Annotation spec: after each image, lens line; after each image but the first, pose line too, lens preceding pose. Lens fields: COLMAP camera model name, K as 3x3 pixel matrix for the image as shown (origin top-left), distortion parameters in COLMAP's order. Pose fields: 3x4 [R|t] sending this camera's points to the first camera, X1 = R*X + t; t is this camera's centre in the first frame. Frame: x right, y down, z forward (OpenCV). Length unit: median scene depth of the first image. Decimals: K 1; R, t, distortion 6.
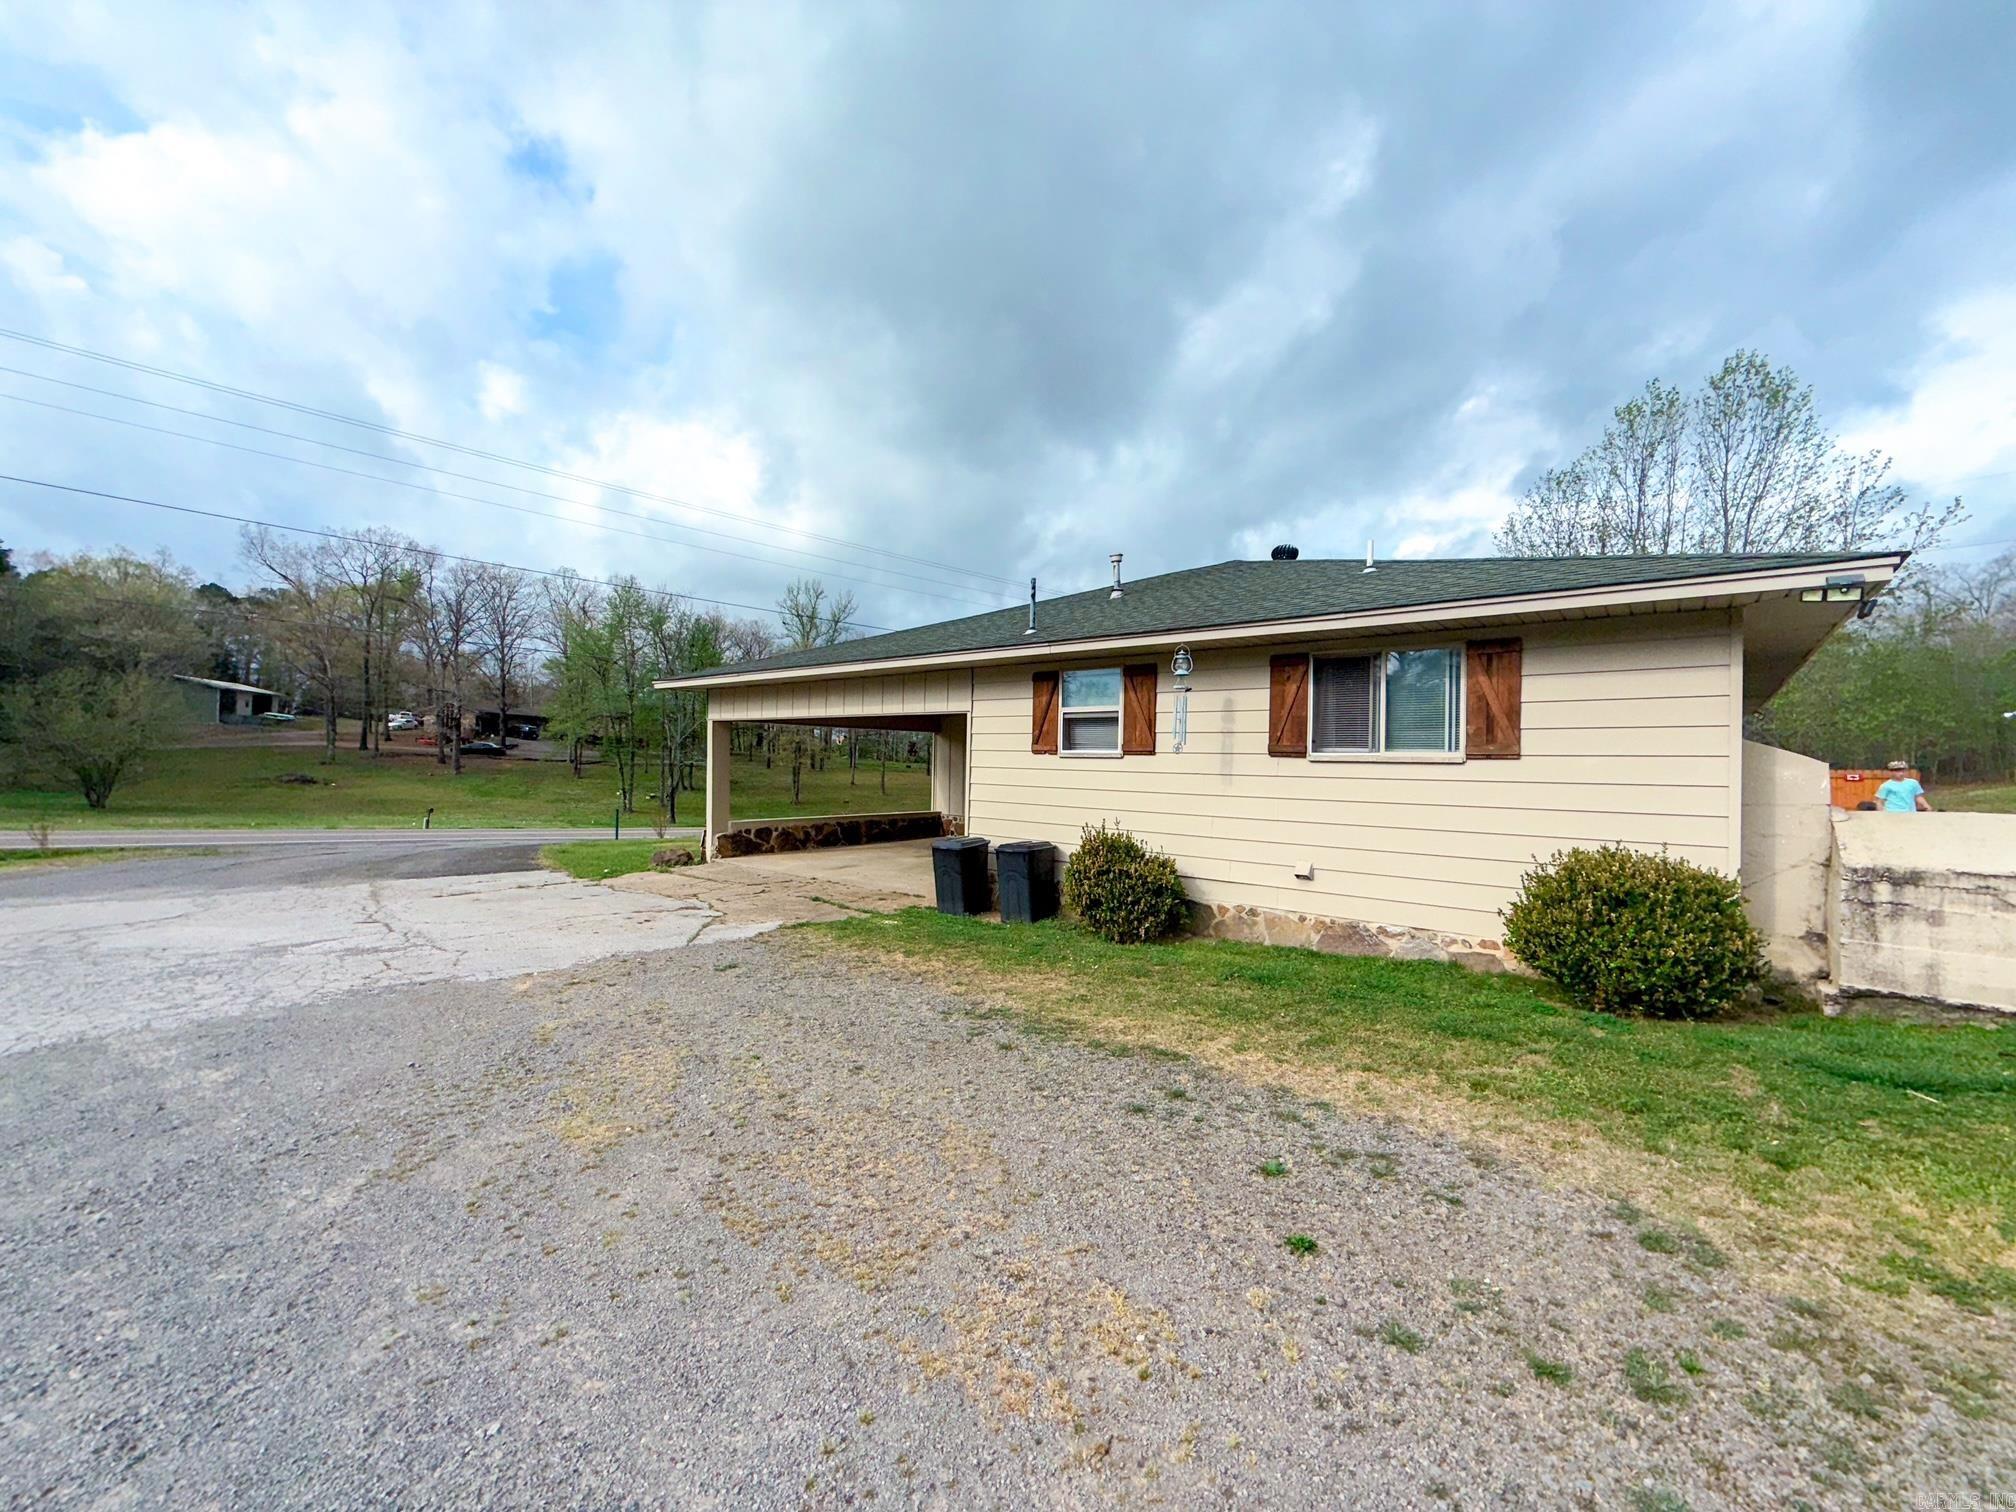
lens RADIAL K [[801.8, 0, 1000.7], [0, 801.8, 753.4], [0, 0, 1]] dist [-0.000876, 0.000216]
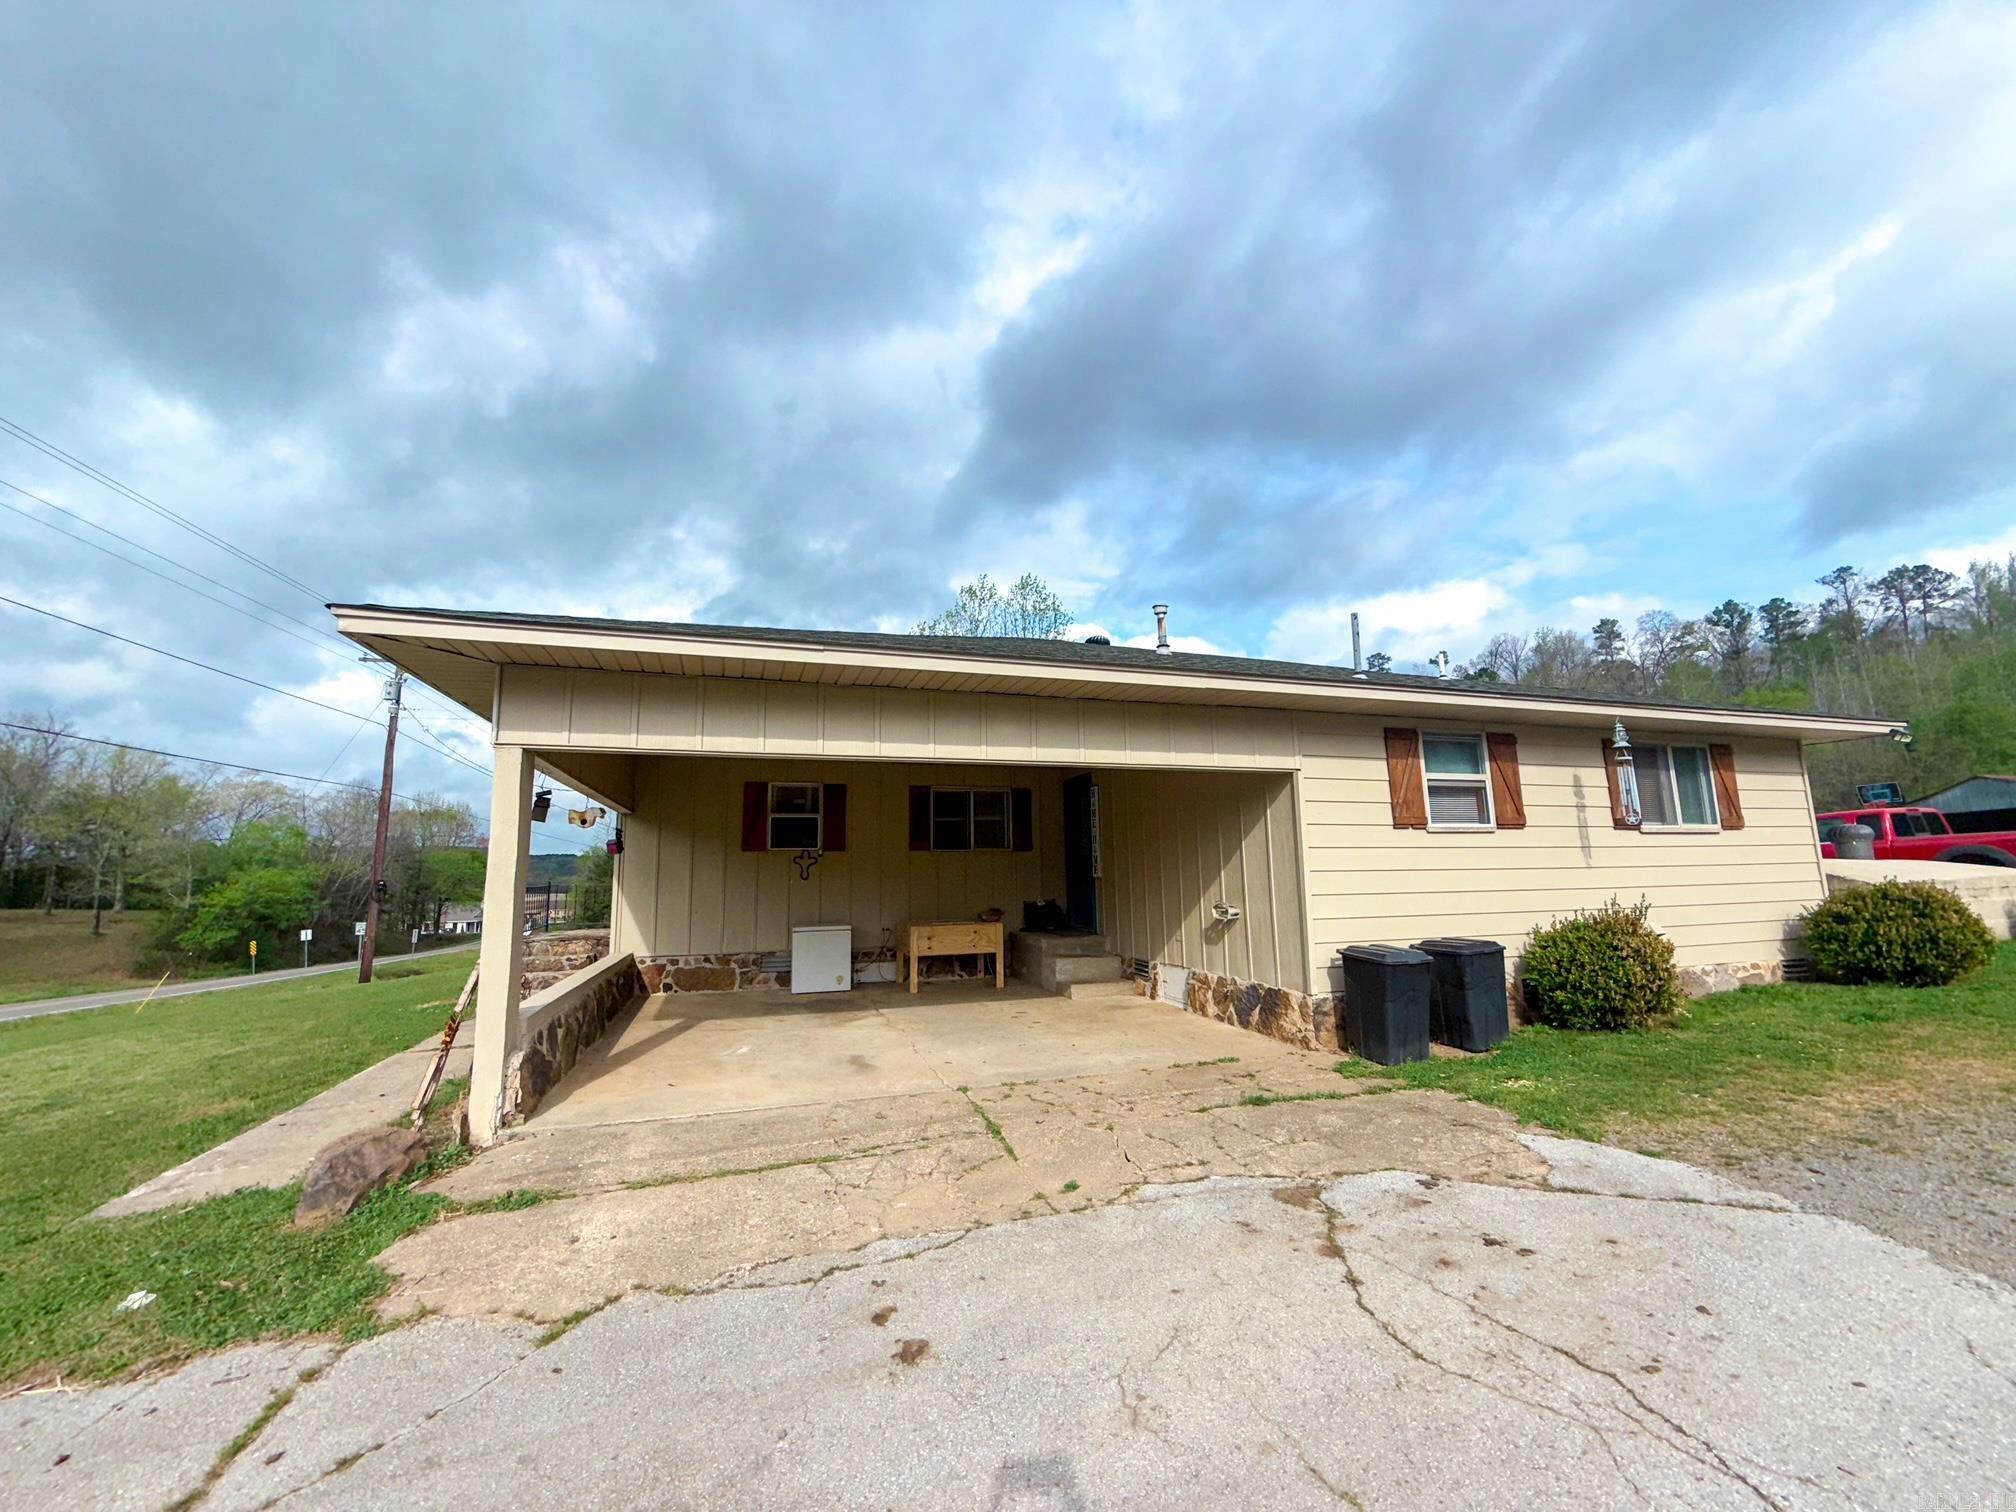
lens RADIAL K [[801.8, 0, 1000.7], [0, 801.8, 753.4], [0, 0, 1]] dist [-0.000876, 0.000216]
pose [[0.567368, 0.064165, 0.820961, -0.918348], [0.001723, 0.996865, -0.079103, -0.012614], [-0.823463, 0.046295, 0.565478, 0.931949]]
